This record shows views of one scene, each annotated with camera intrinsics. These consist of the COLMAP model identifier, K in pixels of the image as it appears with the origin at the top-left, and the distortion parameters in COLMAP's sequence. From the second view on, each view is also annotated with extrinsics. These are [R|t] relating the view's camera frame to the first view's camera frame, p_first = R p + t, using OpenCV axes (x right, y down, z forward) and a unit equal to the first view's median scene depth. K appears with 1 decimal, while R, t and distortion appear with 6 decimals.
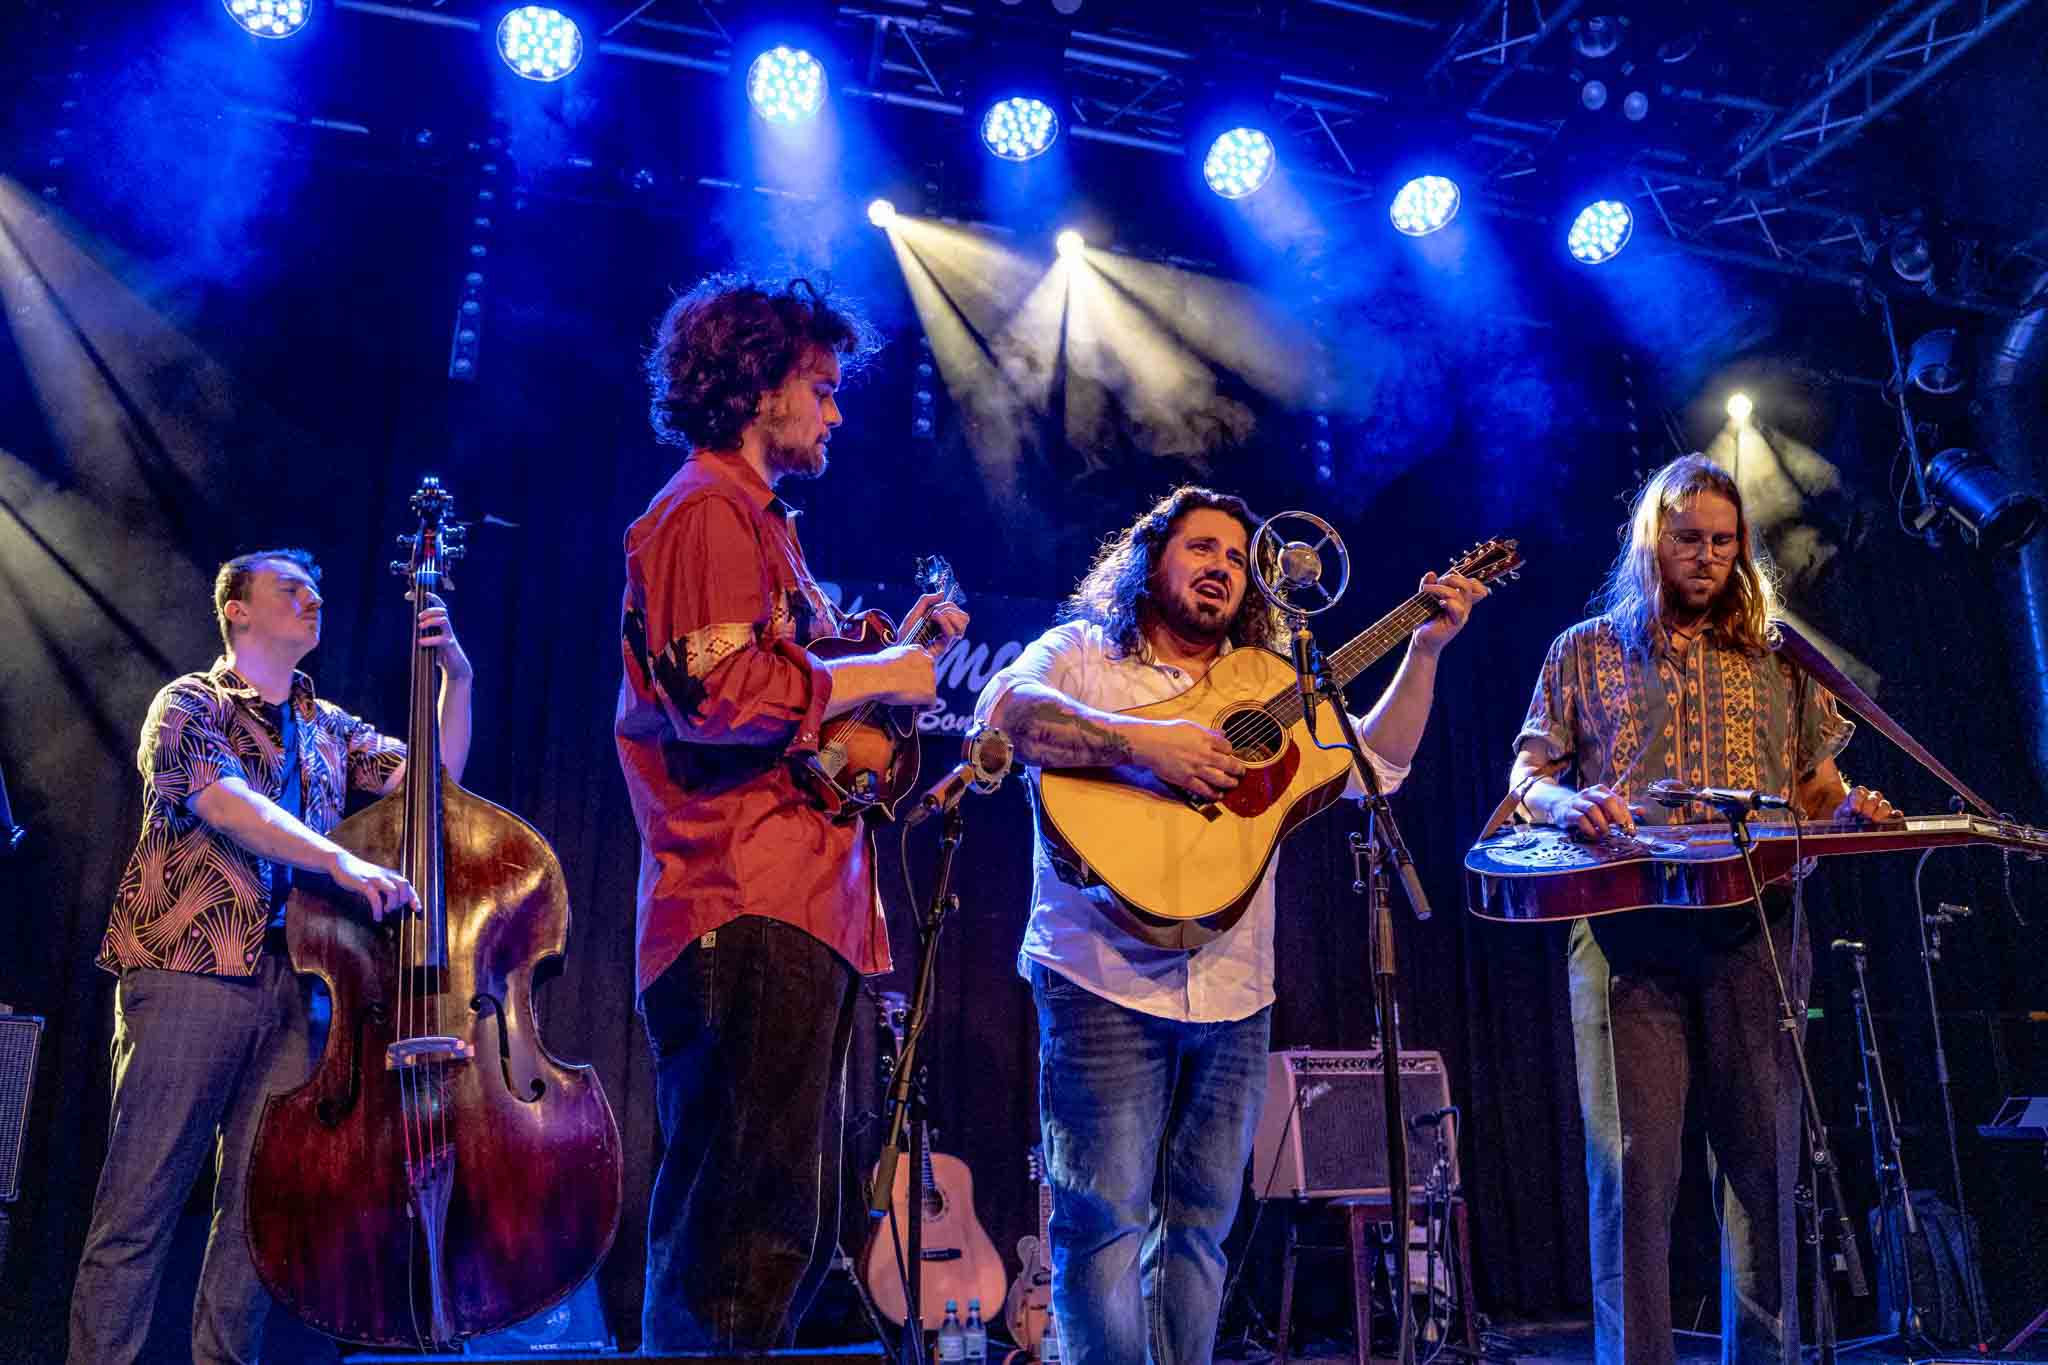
lens RADIAL K [[1701.6, 0, 1073.6], [0, 1701.6, 689.4], [0, 0, 1]] dist [-0.043051, 0.023745]
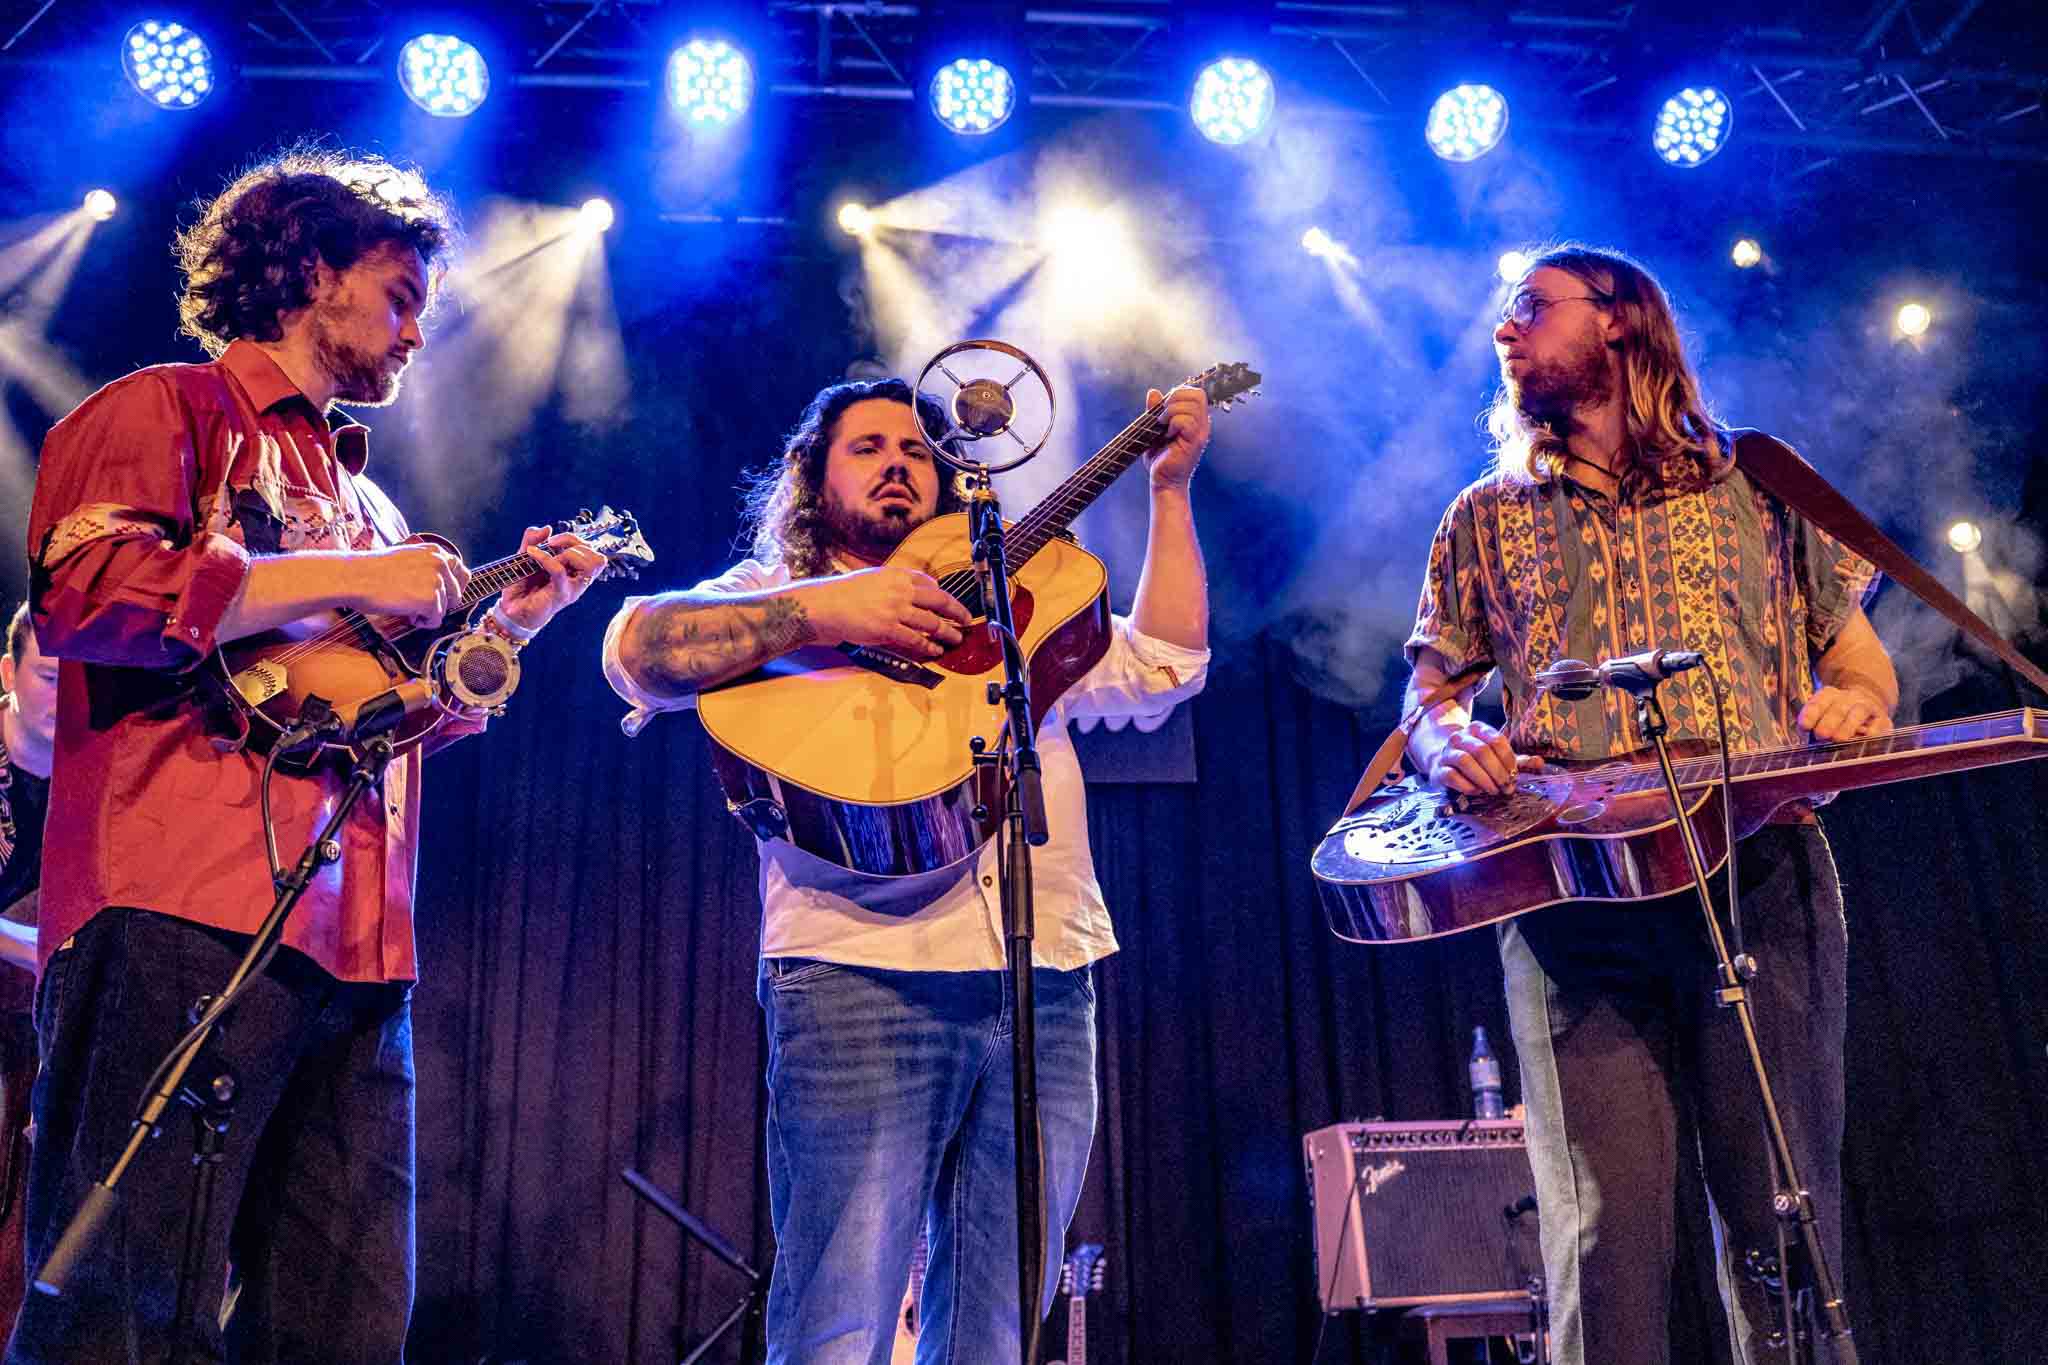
lens RADIAL K [[1701.6, 0, 1020.0], [0, 1701.6, 681.0], [0, 0, 1]] dist [-0.043051, 0.023745]
pose [[0.976392, -0.090658, -0.196059, 0.153000], [0.076260, 0.993890, -0.079795, 0.054931], [0.202095, 0.062960, 0.977340, 0.160719]]
